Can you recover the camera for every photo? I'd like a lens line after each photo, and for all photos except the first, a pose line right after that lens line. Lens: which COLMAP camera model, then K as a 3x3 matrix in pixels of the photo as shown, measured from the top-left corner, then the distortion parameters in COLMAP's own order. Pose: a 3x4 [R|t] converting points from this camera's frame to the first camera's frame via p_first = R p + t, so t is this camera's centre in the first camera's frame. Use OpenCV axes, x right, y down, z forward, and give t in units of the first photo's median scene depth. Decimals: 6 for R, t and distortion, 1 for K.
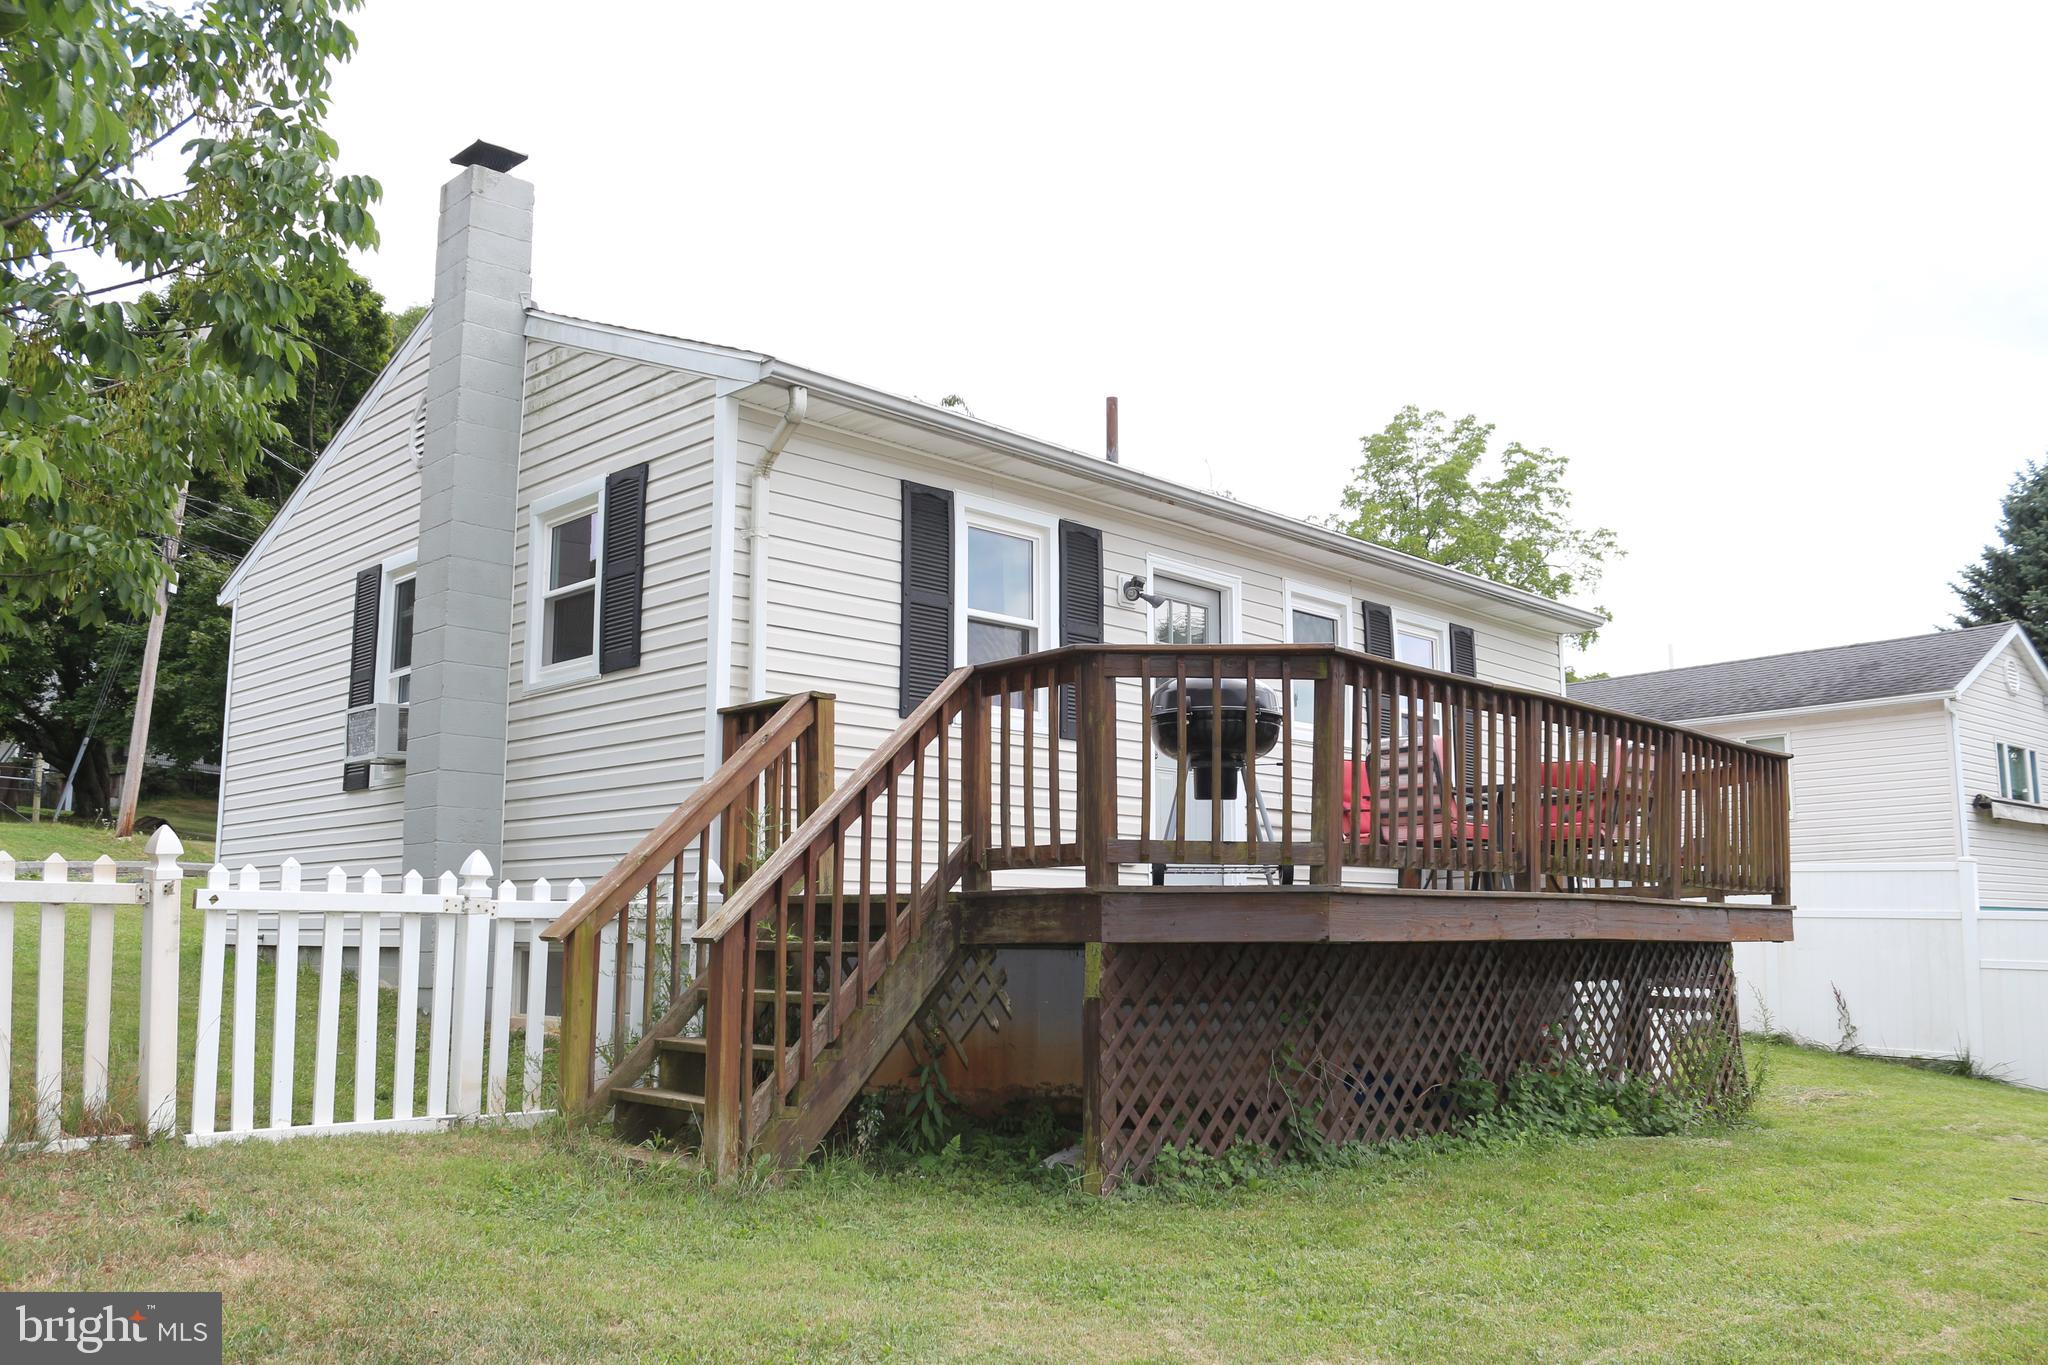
lens RADIAL K [[1719.9, 0, 1024.9], [0, 1719.9, 716.6], [0, 0, 1]] dist [-0.072105, 0.010491]
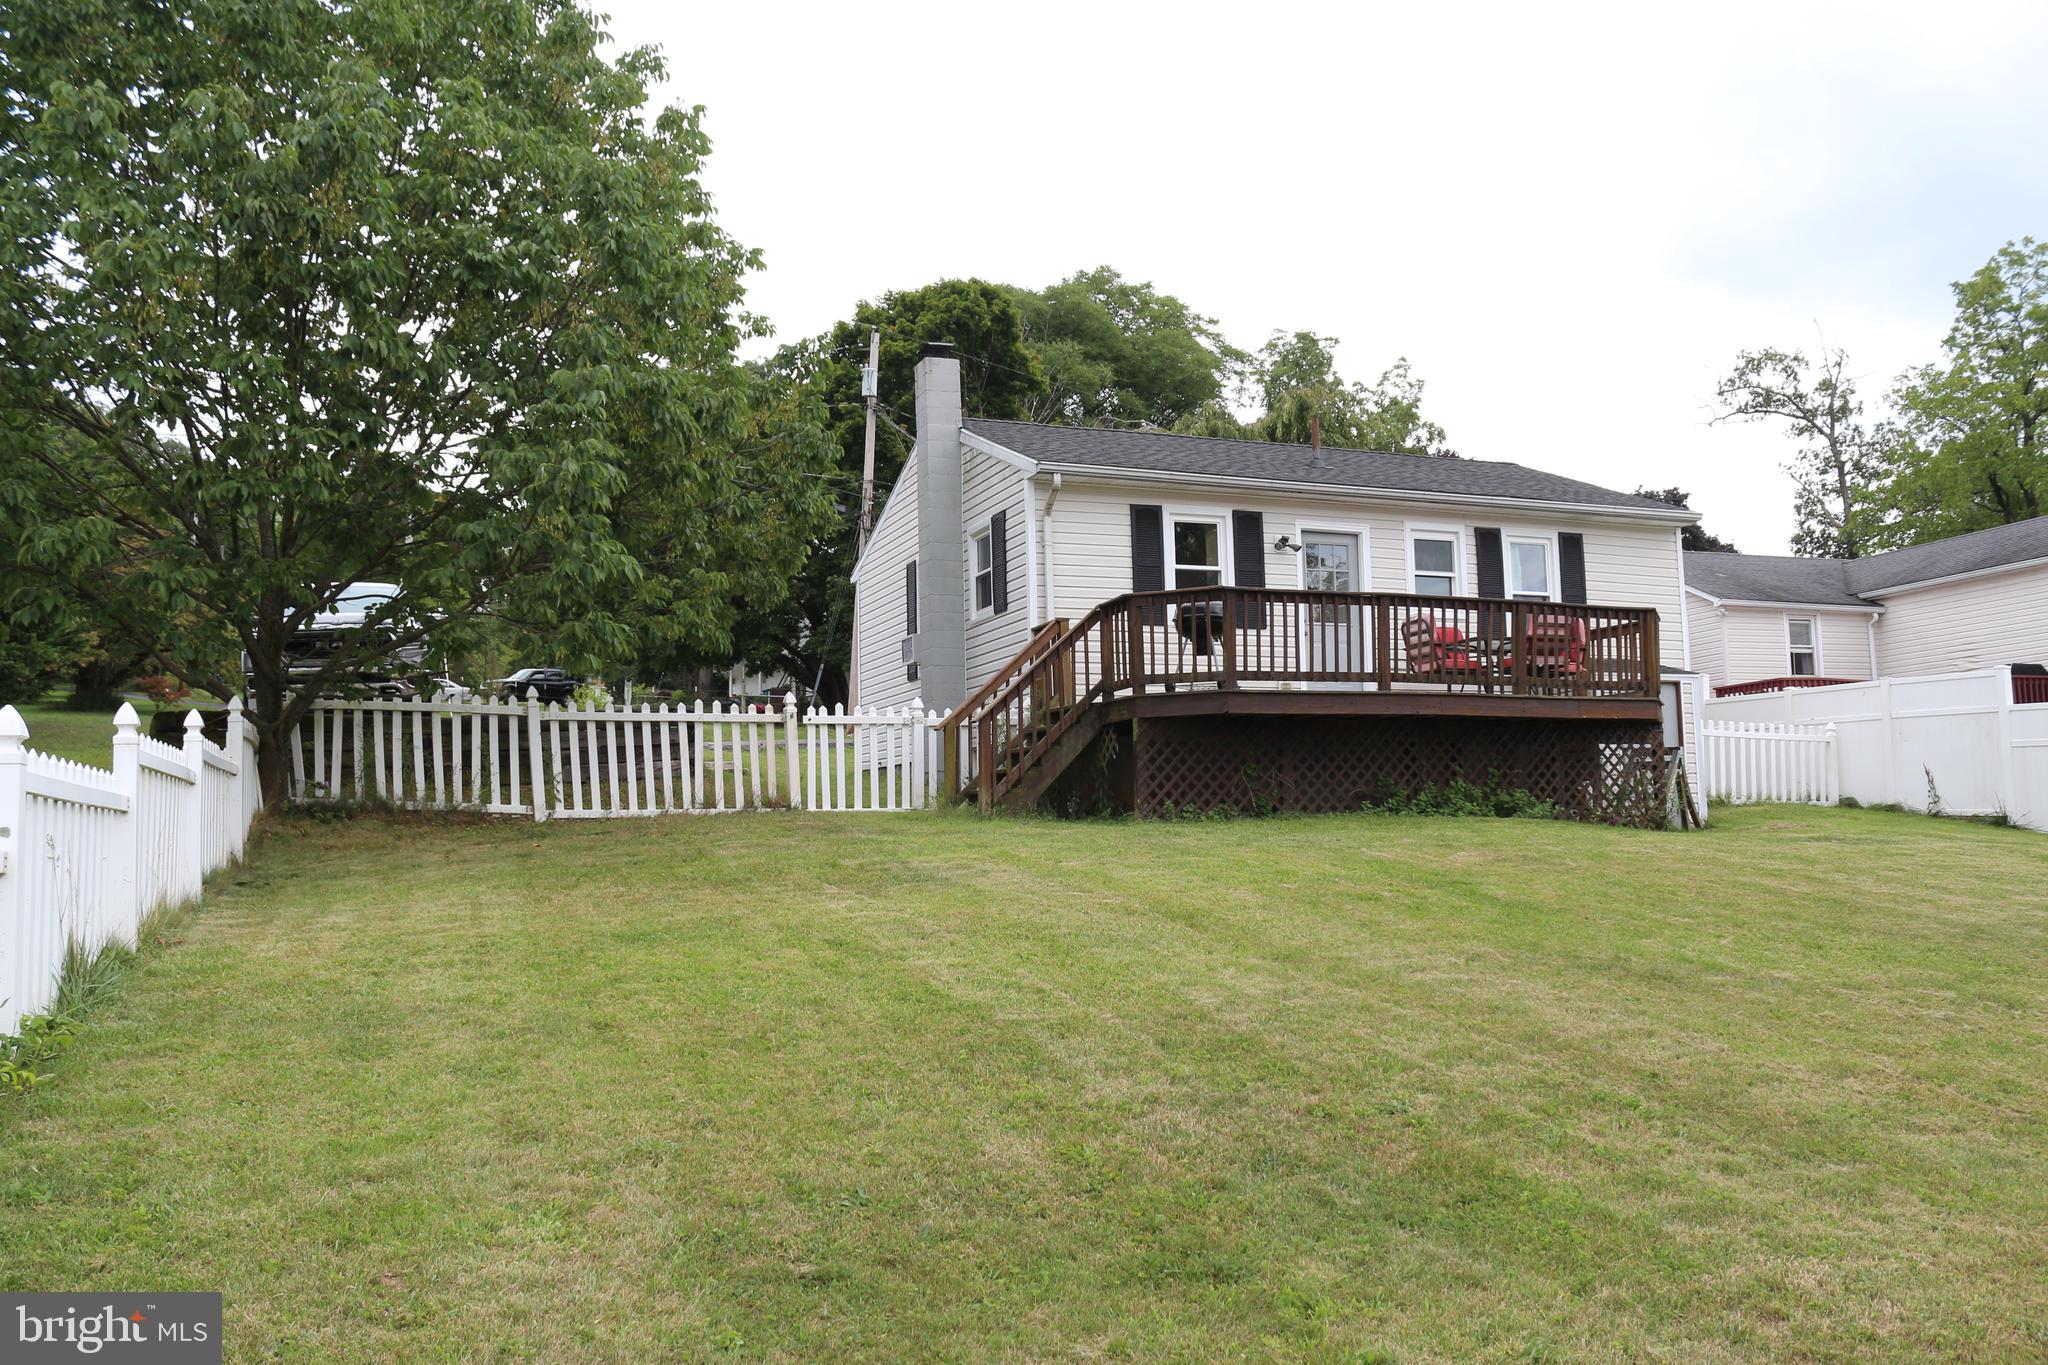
lens RADIAL K [[1719.9, 0, 1024.9], [0, 1719.9, 716.6], [0, 0, 1]] dist [-0.072105, 0.010491]
pose [[0.916173, -0.048852, -0.397796, 0.590169], [0.073638, 0.996165, 0.047261, 0.003132], [0.393961, -0.072592, 0.916256, -0.869859]]
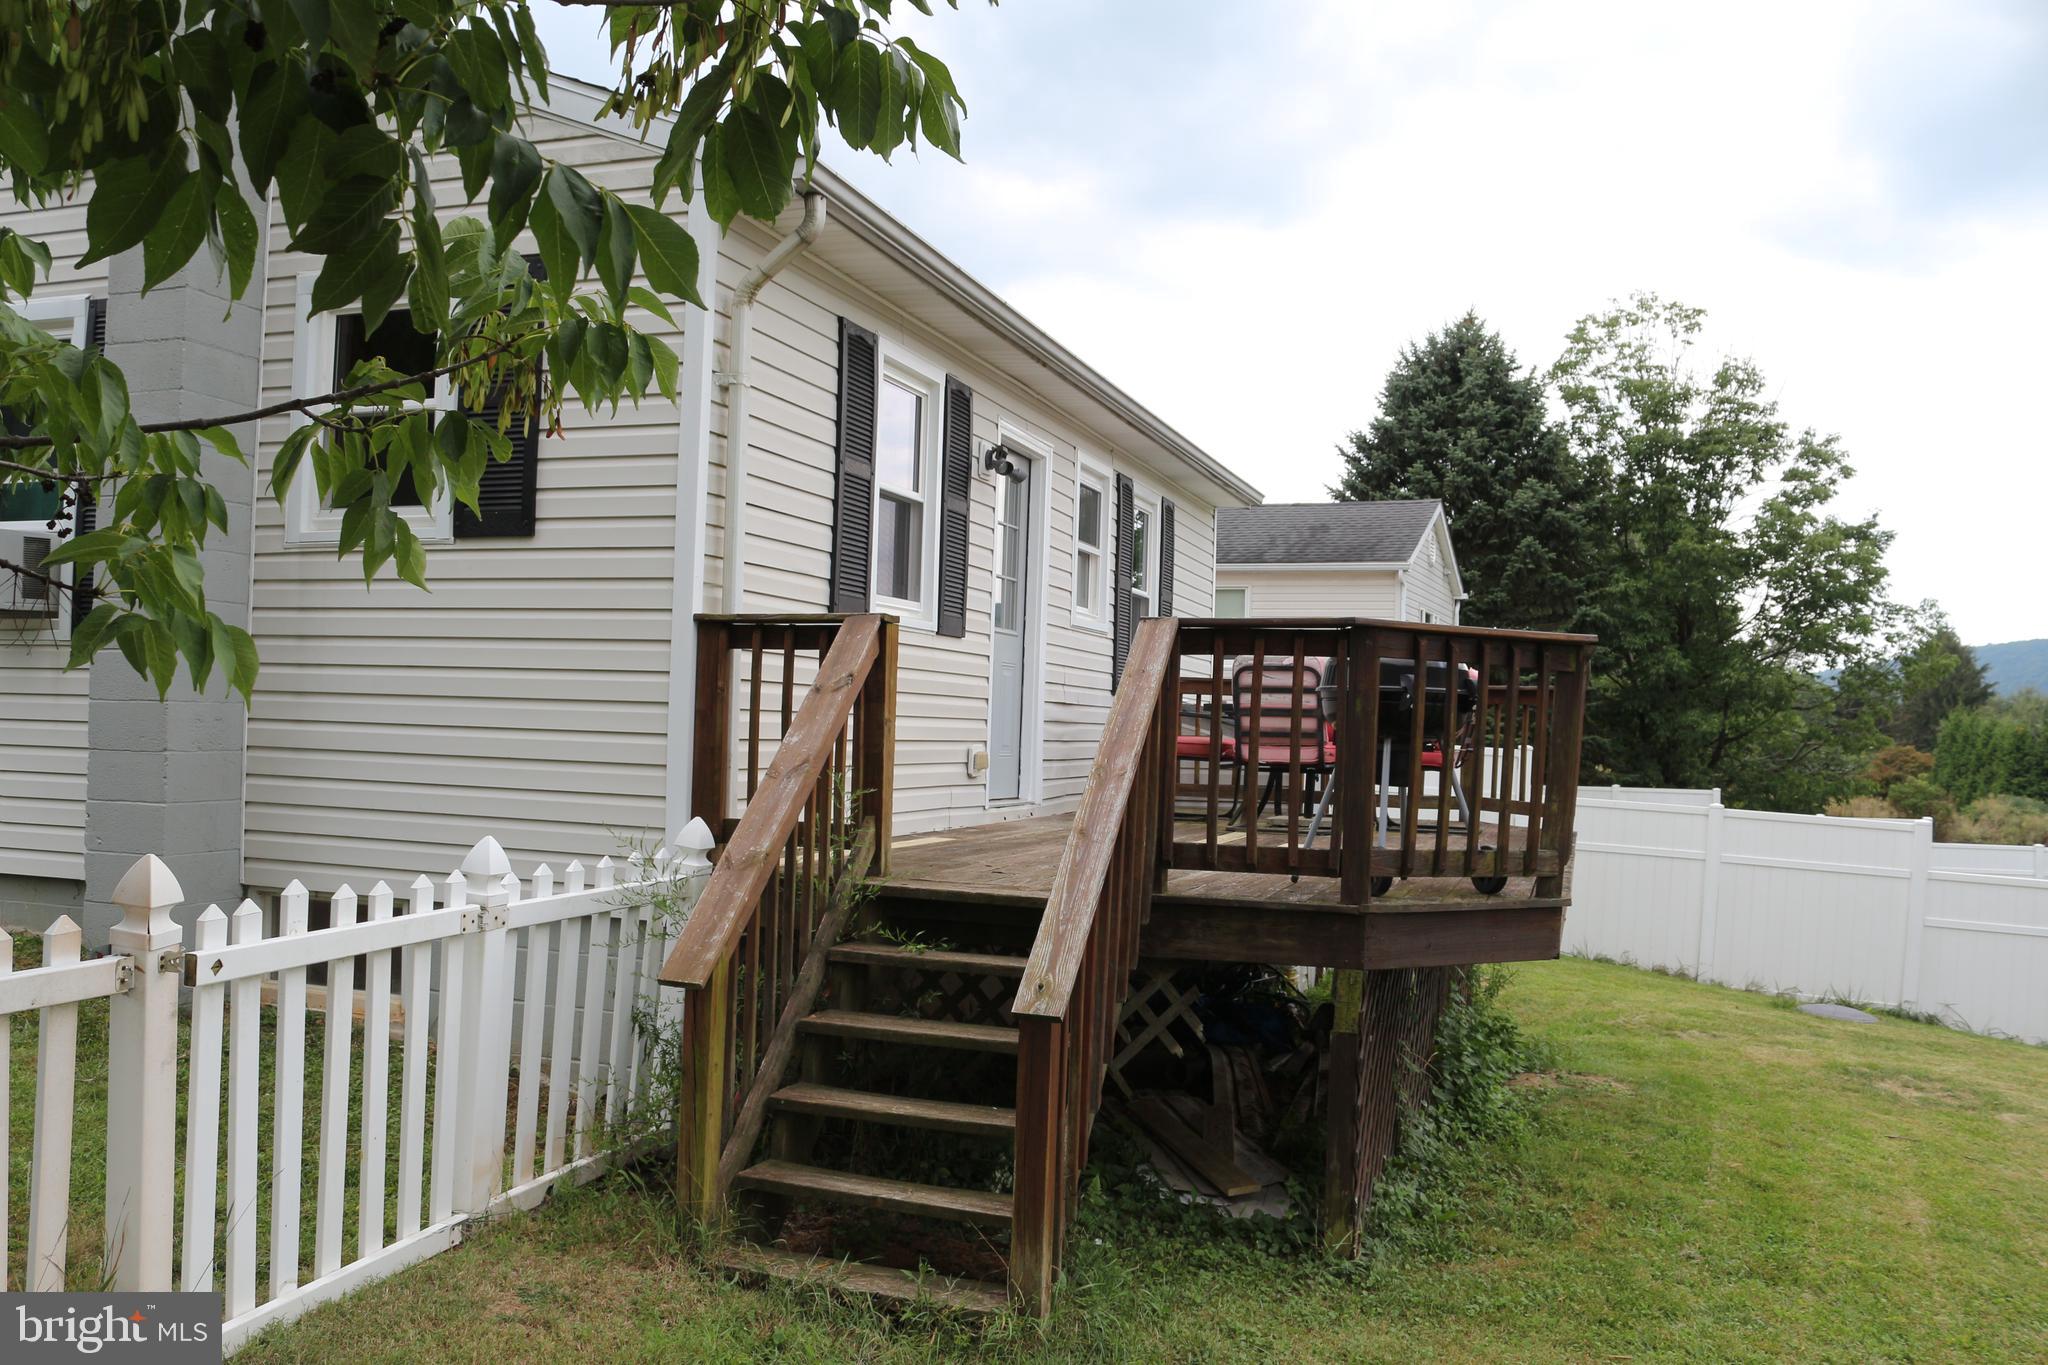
lens RADIAL K [[1706.3, 0, 1024.0], [0, 1706.3, 682.5], [0, 0, 1]] dist [-0.052470, 0.009746]
pose [[0.900202, 0.035919, 0.433989, -0.332049], [-0.086782, 0.991400, 0.097955, -0.054129], [-0.426738, -0.125842, 0.895577, 0.233556]]
